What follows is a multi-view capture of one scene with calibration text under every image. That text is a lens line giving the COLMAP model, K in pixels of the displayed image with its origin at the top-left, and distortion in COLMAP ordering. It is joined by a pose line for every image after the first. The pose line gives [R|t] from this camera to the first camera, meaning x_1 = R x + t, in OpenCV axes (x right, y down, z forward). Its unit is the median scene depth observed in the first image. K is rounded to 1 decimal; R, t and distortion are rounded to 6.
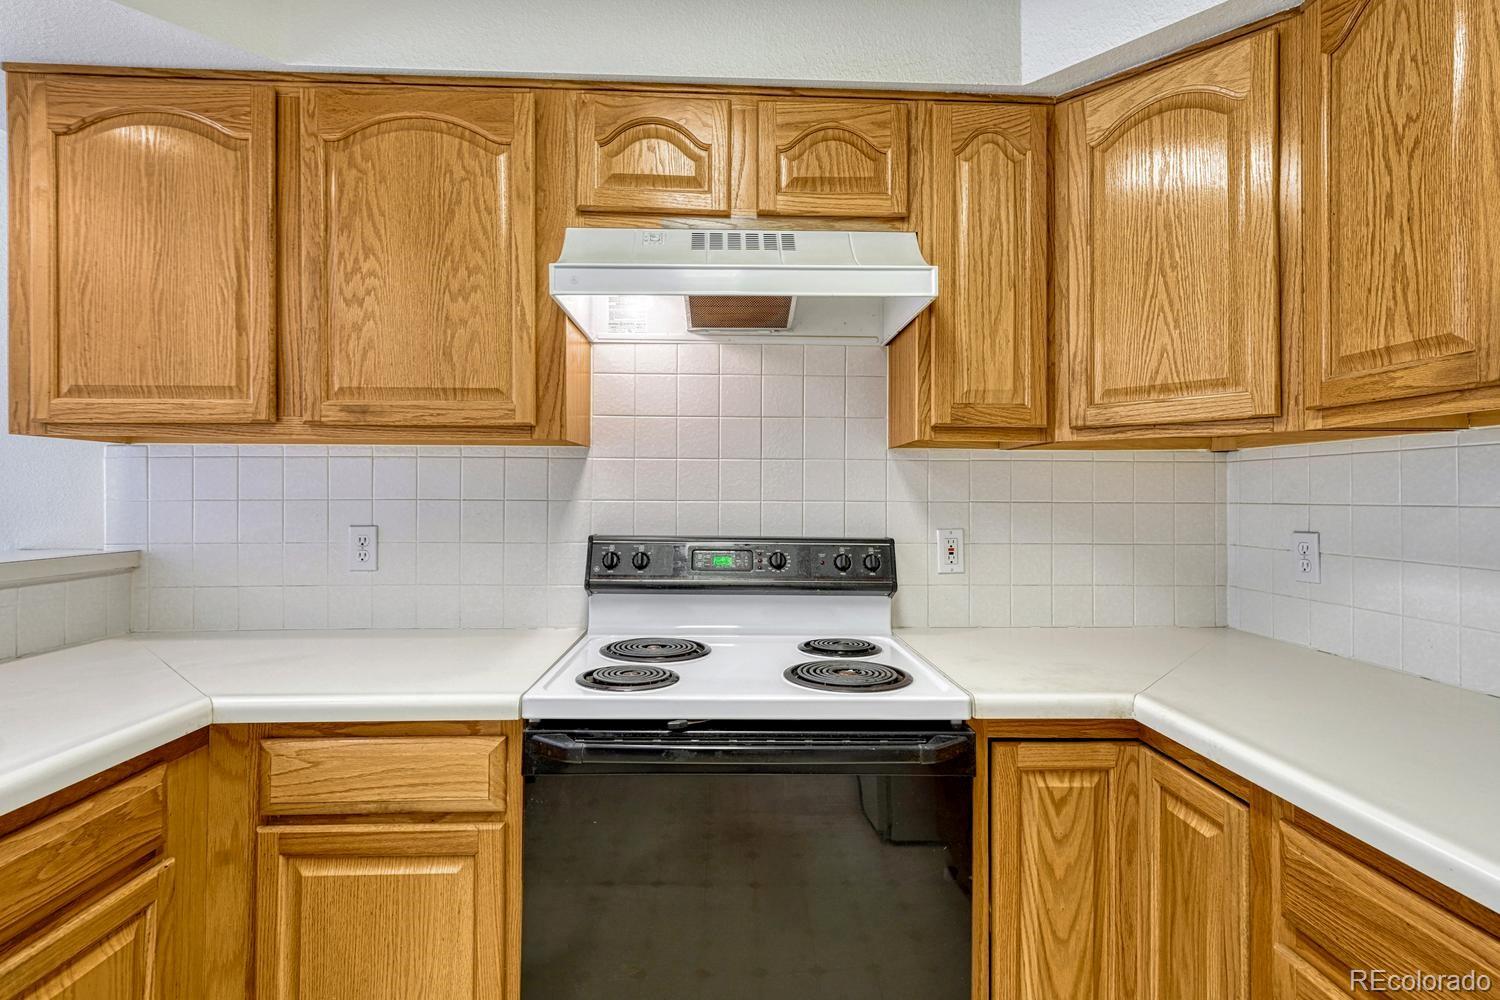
lens RADIAL K [[713.9, 0, 746.0], [0, 713.9, 489.2], [0, 0, 1]] dist [0.003085, 0.000991]
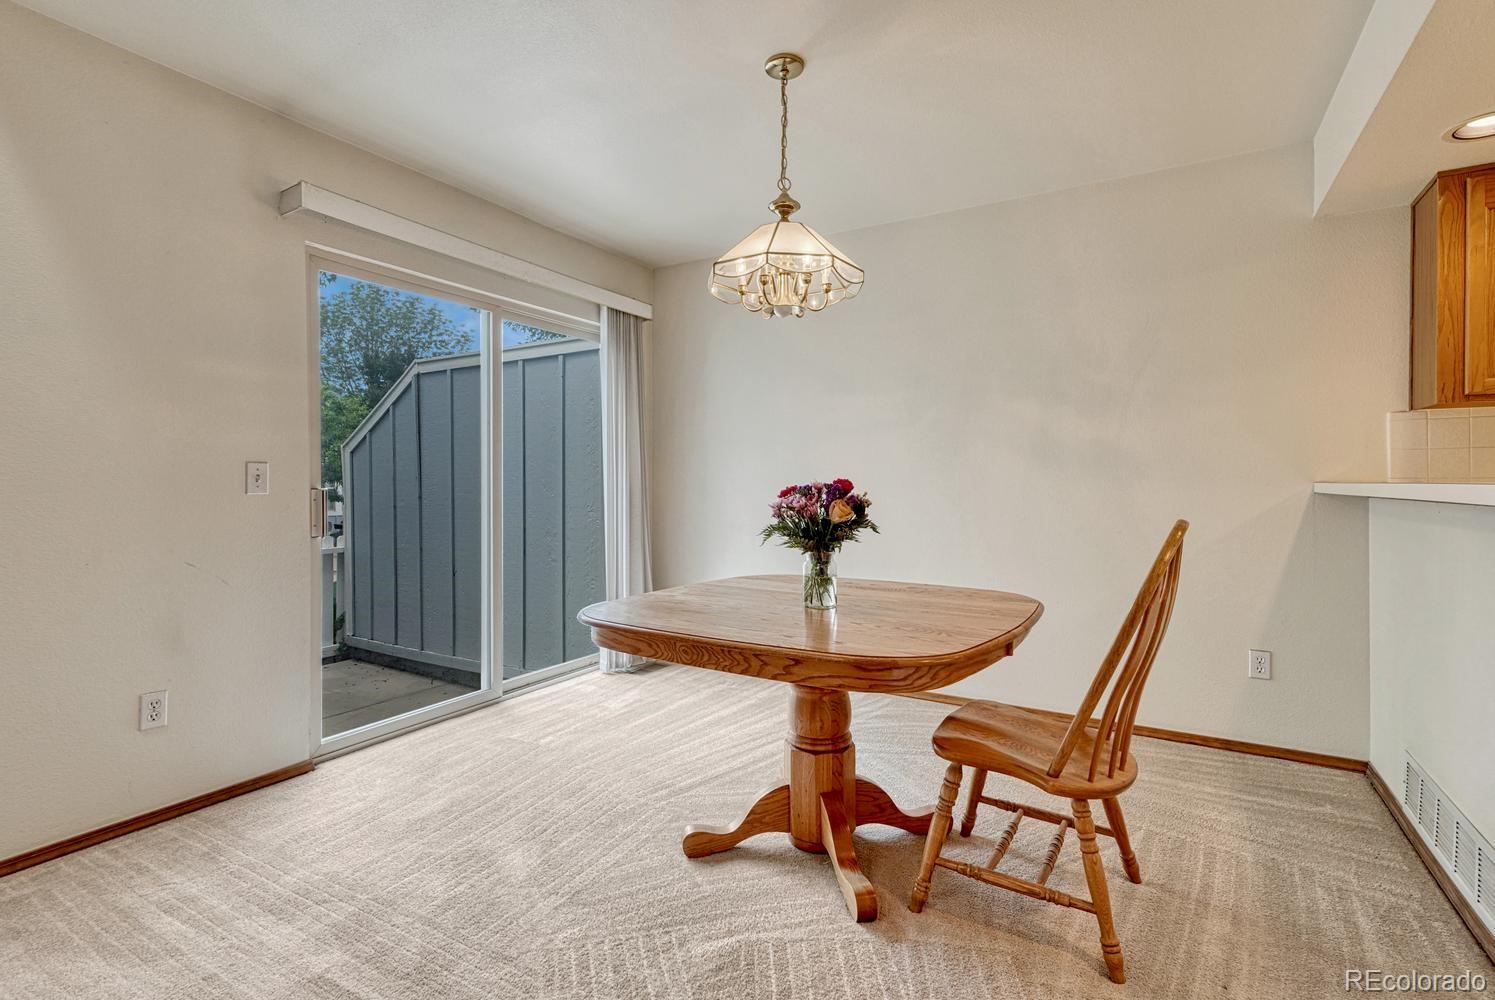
lens RADIAL K [[711.5, 0, 755.9], [0, 711.5, 482.2], [0, 0, 1]] dist [0.003085, 0.000991]
pose [[0.834084, -0.001086, -0.551637, -1.427063], [0.007399, 0.999930, 0.009219, 0.073564], [0.551588, -0.011771, 0.834034, -1.181320]]
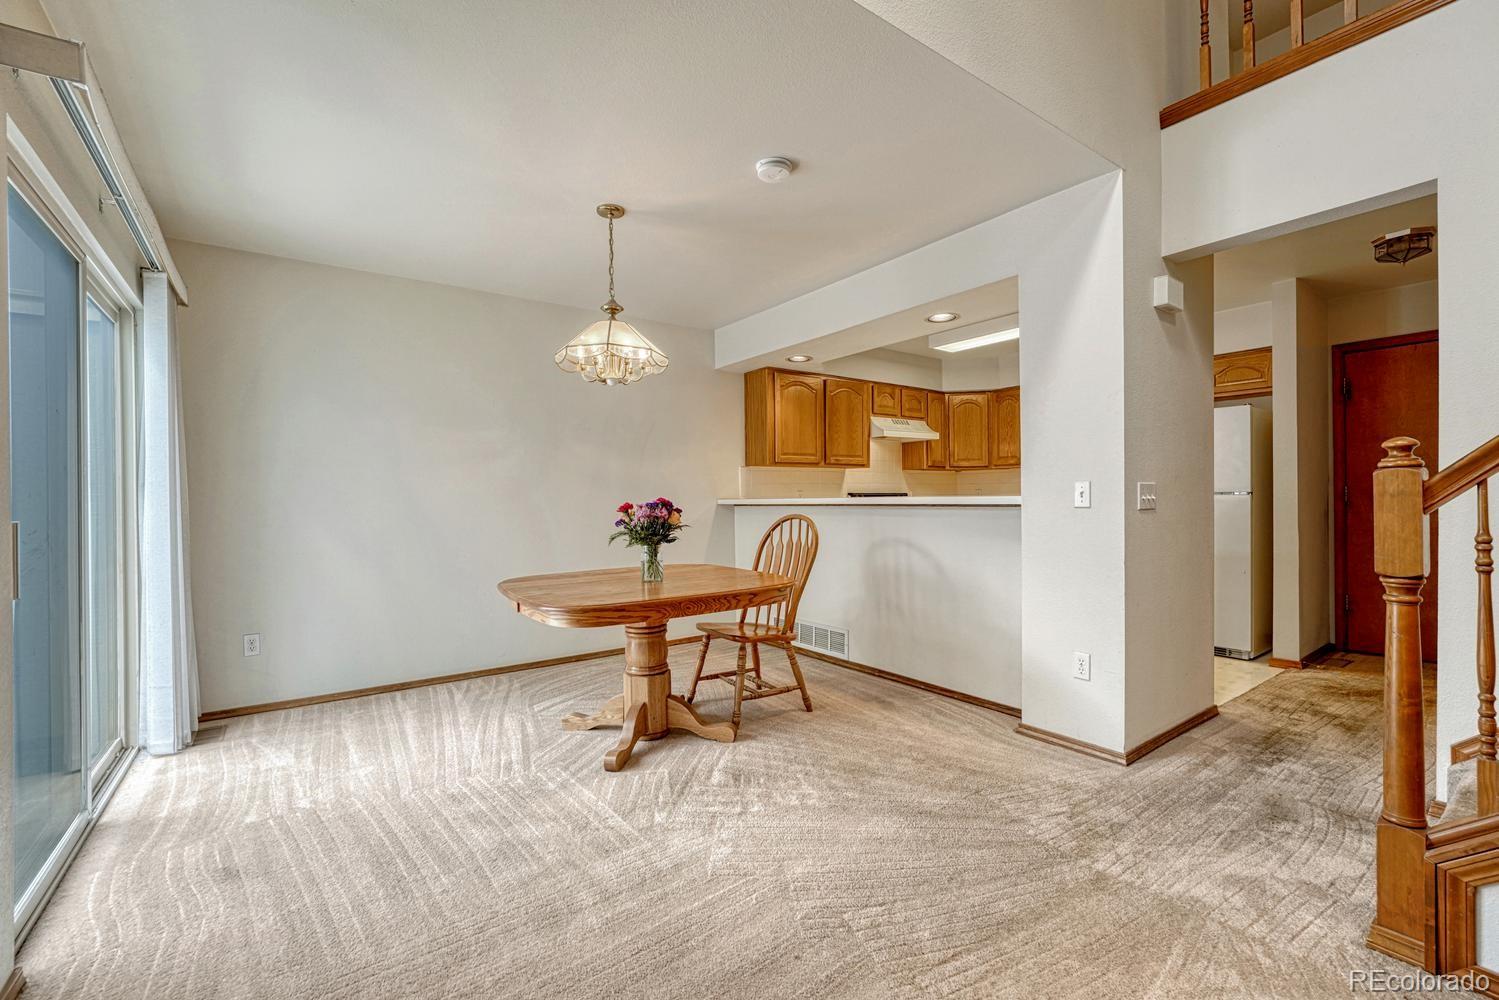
lens RADIAL K [[640.5, 0, 750.5], [0, 640.5, 505.9], [0, 0, 1]] dist [-0.015856, 0.002167]
pose [[0.829982, -0.021050, 0.557393, -2.998146], [0.010359, 0.999697, 0.022327, 0.061920], [-0.557694, -0.012757, 0.829949, -1.743575]]
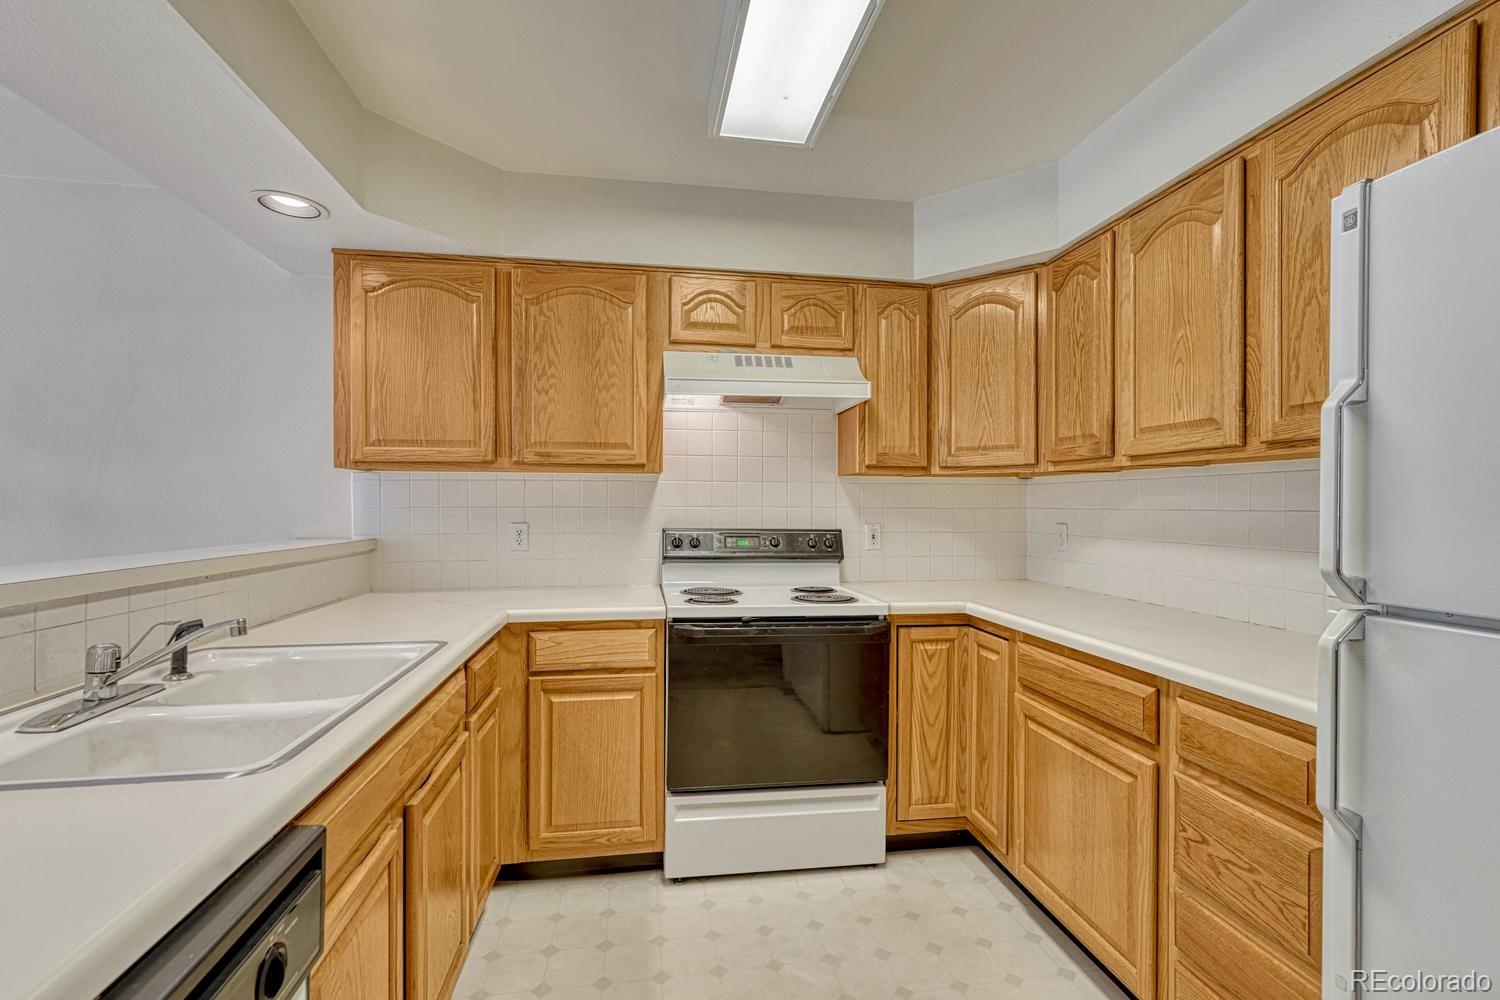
lens RADIAL K [[655.7, 0, 744.8], [0, 655.7, 501.1], [0, 0, 1]] dist [-0.005609, -0.000499]
pose [[0.993545, 0.000000, 0.113441, -0.243661], [-0.000640, 0.999984, 0.005612, -0.007636], [-0.113439, -0.005648, 0.993529, -0.644283]]
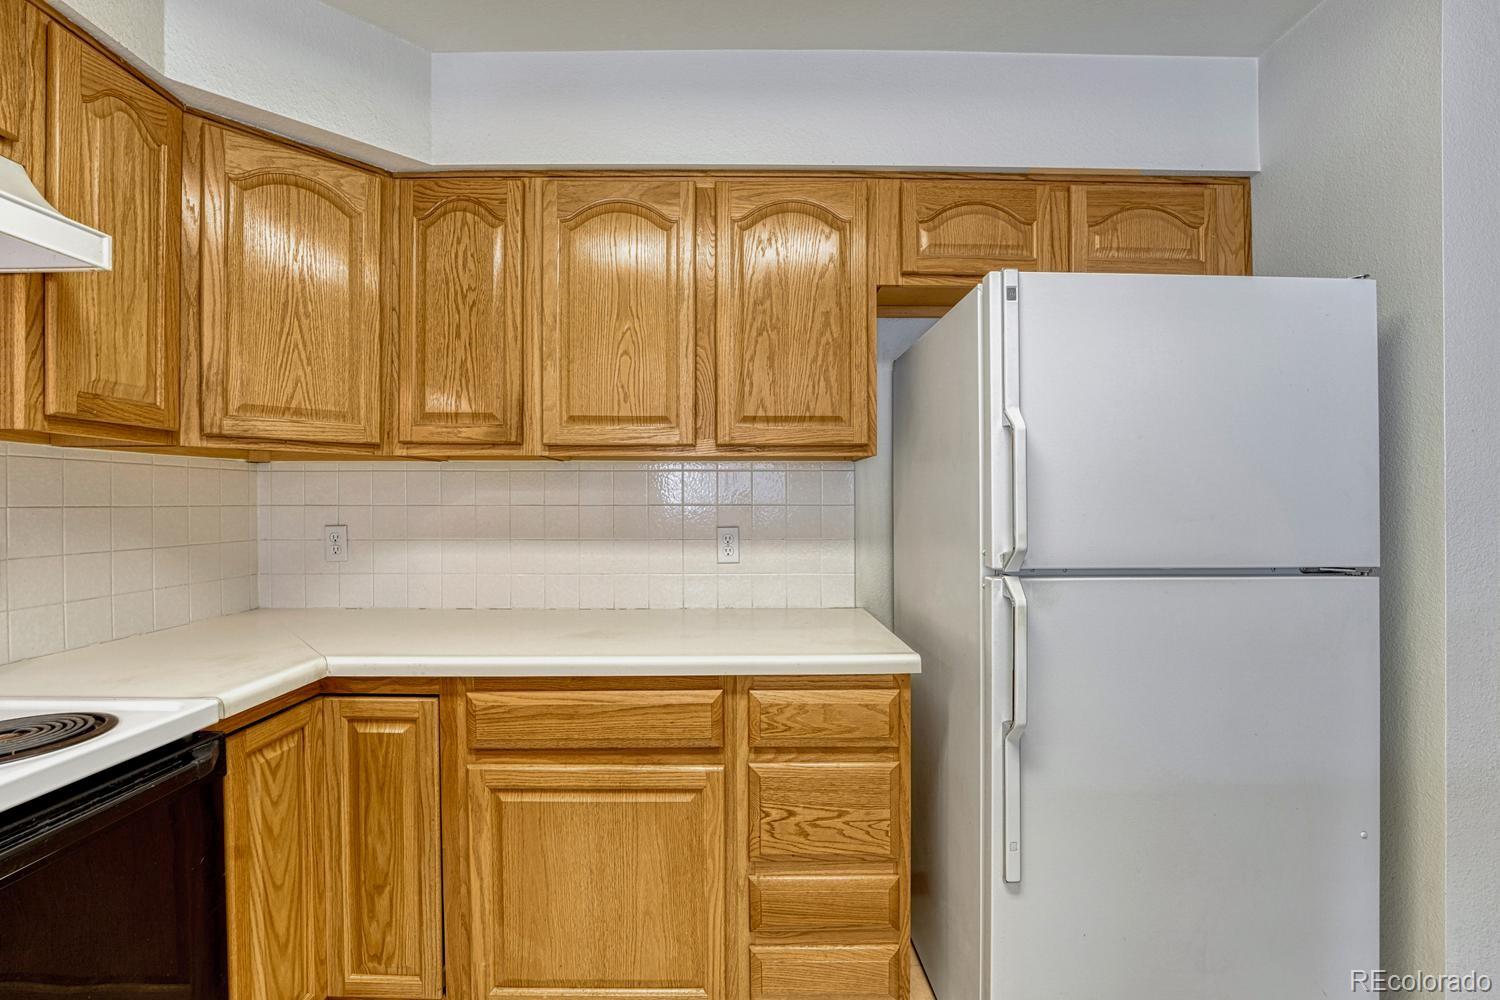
lens RADIAL K [[640.9, 0, 735.1], [0, 640.9, 495.9], [0, 0, 1]] dist [-0.015856, 0.002167]
pose [[0.042456, 0.003305, 0.999093, -0.450564], [-0.009665, 0.999949, -0.002897, -0.000692], [-0.999052, -0.009534, 0.042486, 0.192608]]
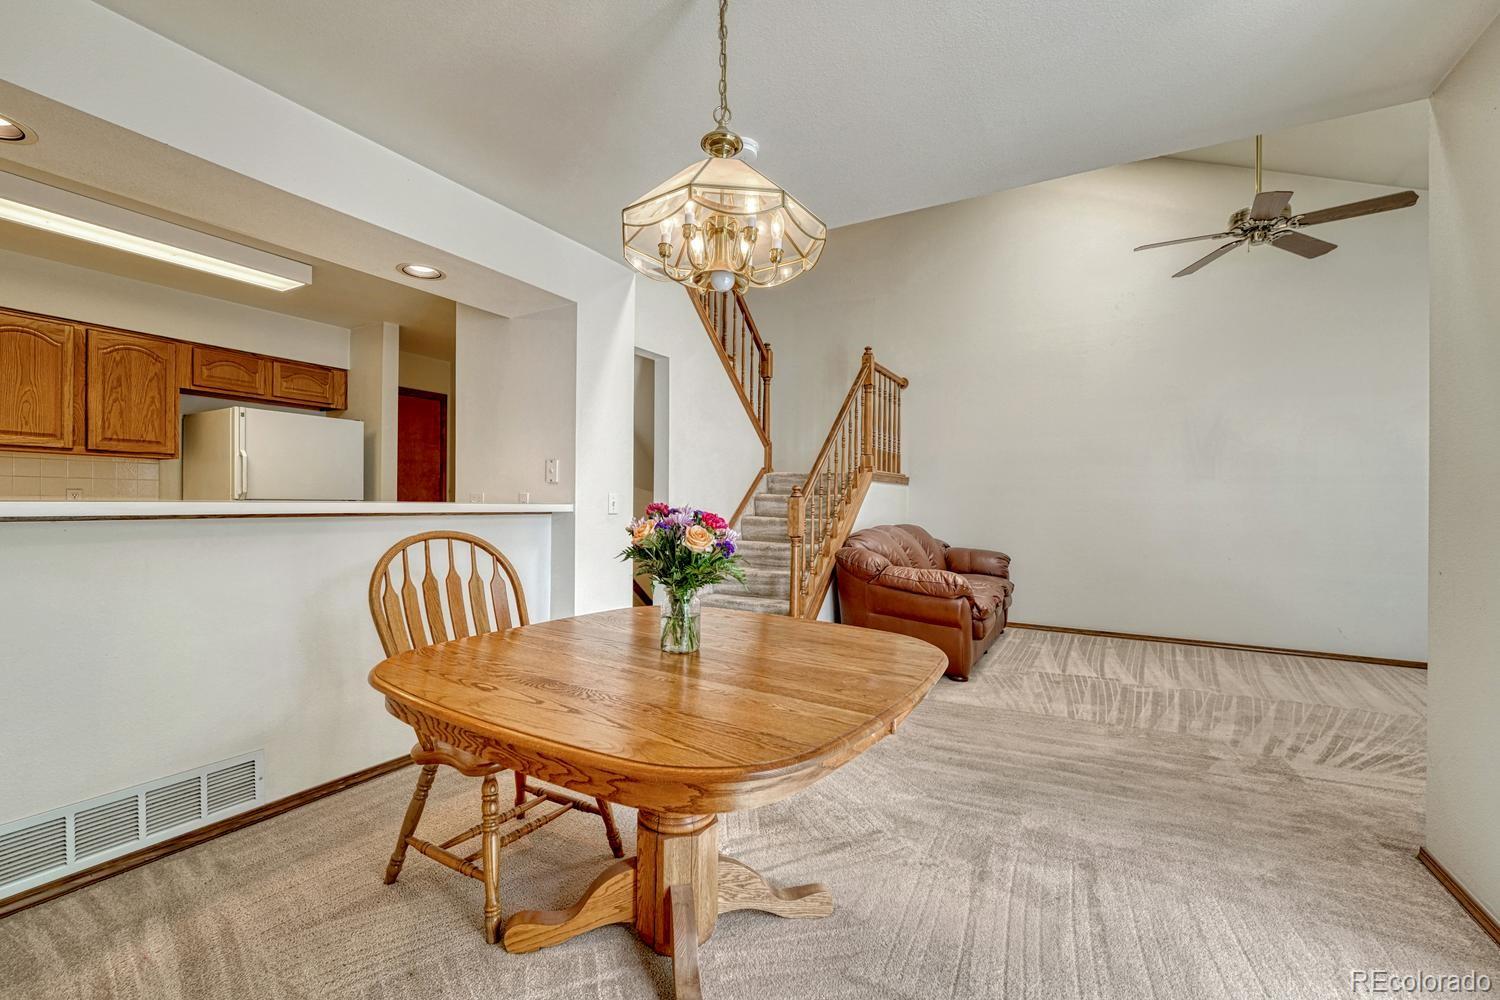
lens RADIAL K [[640.9, 0, 747.3], [0, 640.9, 502.9], [0, 0, 1]] dist [-0.015856, 0.002167]
pose [[-0.853537, -0.011940, 0.520895, -2.834578], [-0.018487, 0.999802, -0.007375, 0.085988], [-0.520703, -0.015924, -0.853589, 1.047537]]
